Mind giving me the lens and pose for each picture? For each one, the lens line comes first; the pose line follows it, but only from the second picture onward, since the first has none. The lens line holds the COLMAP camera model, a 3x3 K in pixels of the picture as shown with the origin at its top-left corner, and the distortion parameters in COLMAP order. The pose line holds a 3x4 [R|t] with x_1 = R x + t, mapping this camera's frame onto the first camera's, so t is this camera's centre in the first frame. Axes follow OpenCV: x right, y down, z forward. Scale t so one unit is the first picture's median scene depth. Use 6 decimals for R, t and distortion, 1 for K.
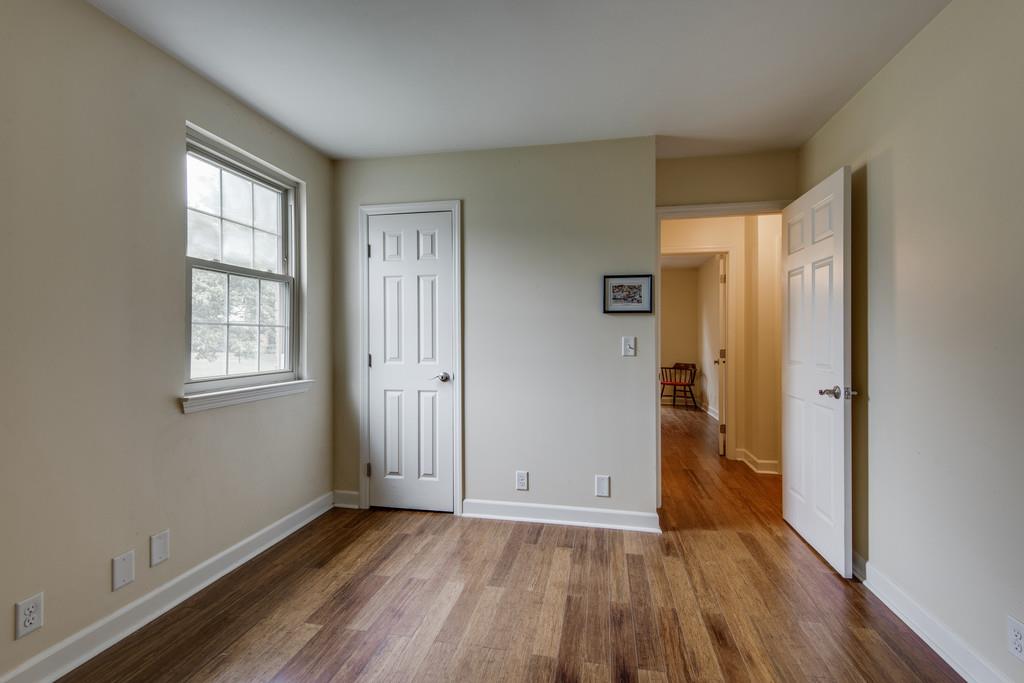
lens RADIAL K [[467.0, 0, 512.1], [0, 467.0, 335.2], [0, 0, 1]] dist [0.046754, -0.020178]
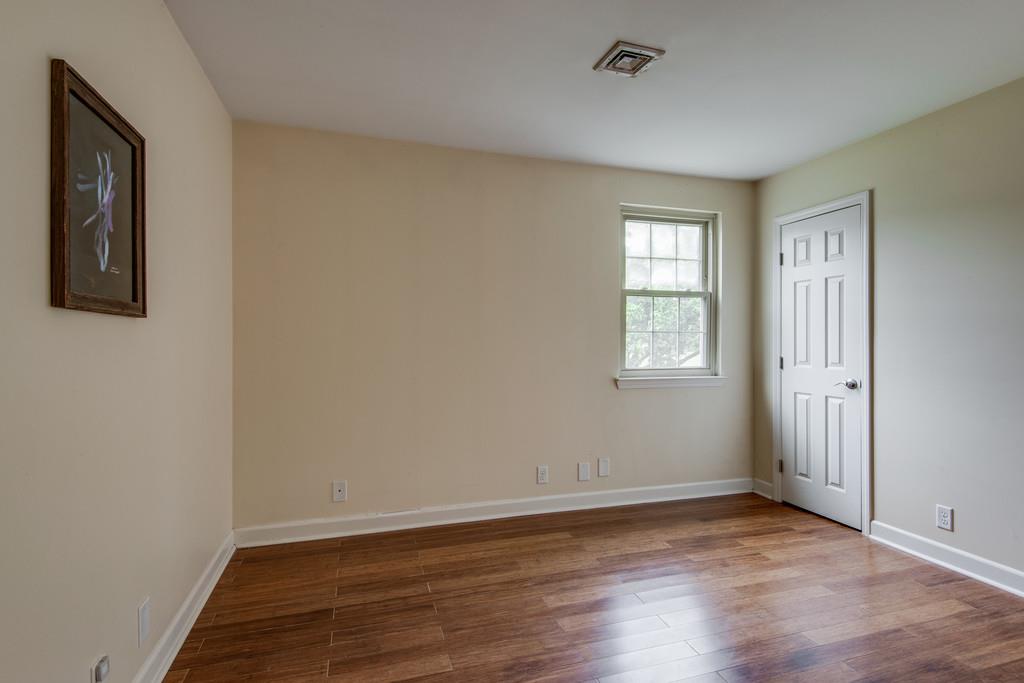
lens RADIAL K [[491.2, 0, 512.9], [0, 491.2, 339.3], [0, 0, 1]] dist [0.010497, -0.000578]
pose [[0.481143, -0.002501, -0.876638, 0.409949], [0.002349, 0.999996, -0.001564, 0.000718], [0.876639, -0.001307, 0.481147, -0.067681]]
